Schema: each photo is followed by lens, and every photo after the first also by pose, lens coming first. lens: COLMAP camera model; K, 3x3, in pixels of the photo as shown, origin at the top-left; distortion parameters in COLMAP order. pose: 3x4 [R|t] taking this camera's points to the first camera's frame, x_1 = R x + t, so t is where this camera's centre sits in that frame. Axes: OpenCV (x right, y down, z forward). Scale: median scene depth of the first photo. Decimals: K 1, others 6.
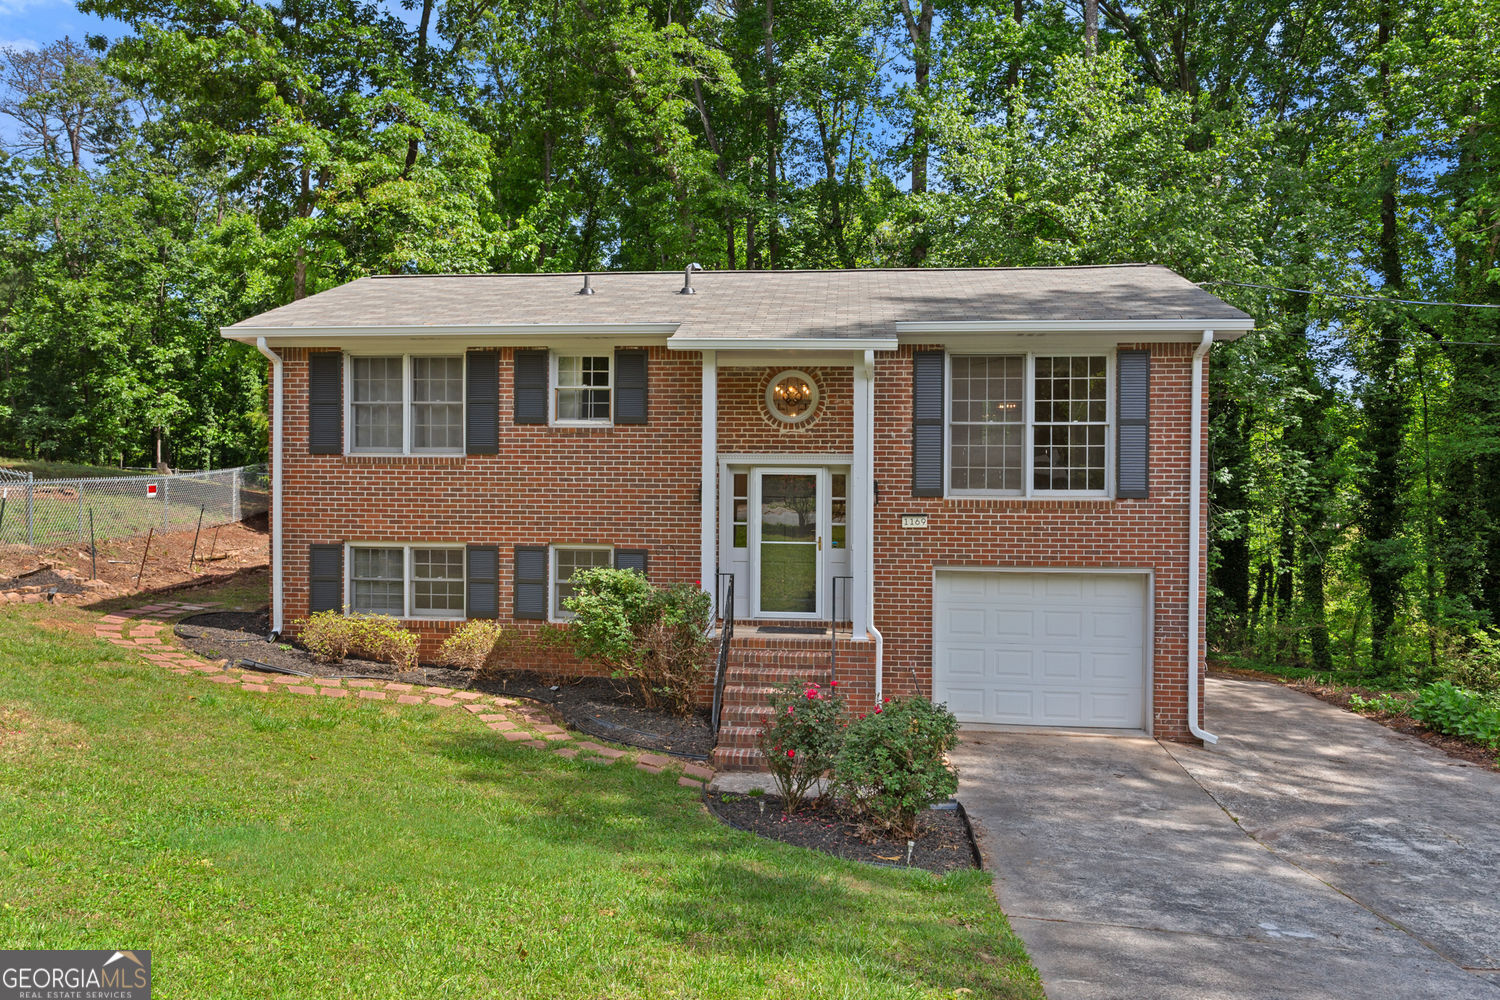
lens RADIAL K [[1128.4, 0, 740.3], [0, 1128.4, 490.1], [0, 0, 1]] dist [0.005267, 0.007581]
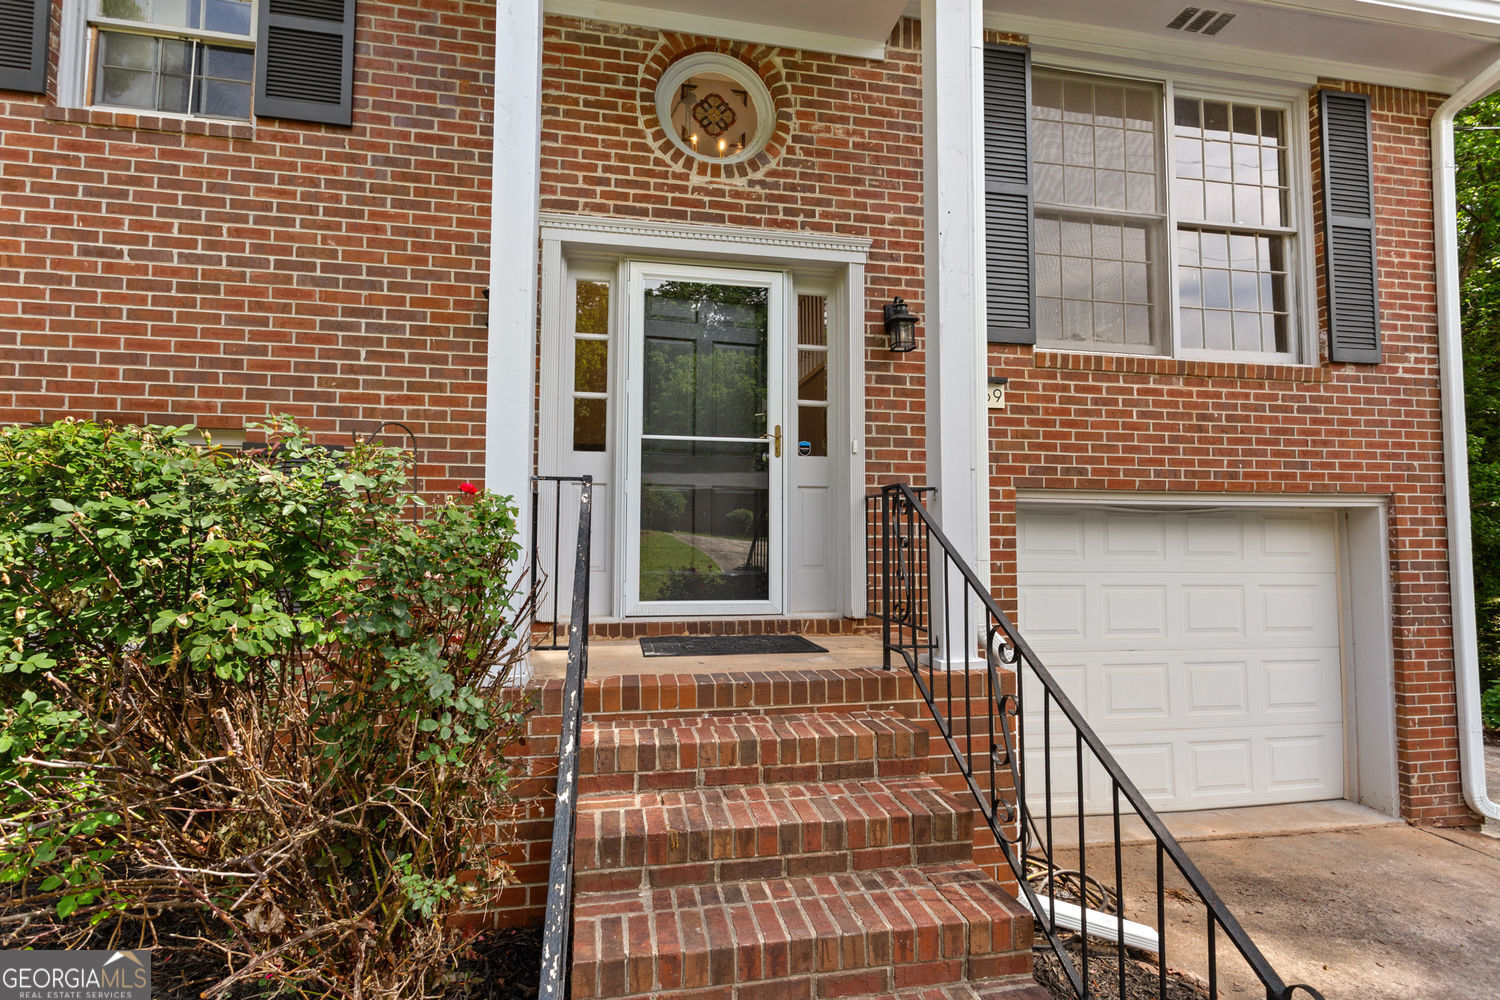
lens RADIAL K [[711.9, 0, 747.7], [0, 711.9, 494.5], [0, 0, 1]] dist [0.003780, 0.000416]
pose [[0.958866, 0.014129, 0.283509, -0.019502], [0.004628, 0.997849, -0.065384, 0.087175], [-0.283823, 0.064007, 0.956738, 0.748112]]
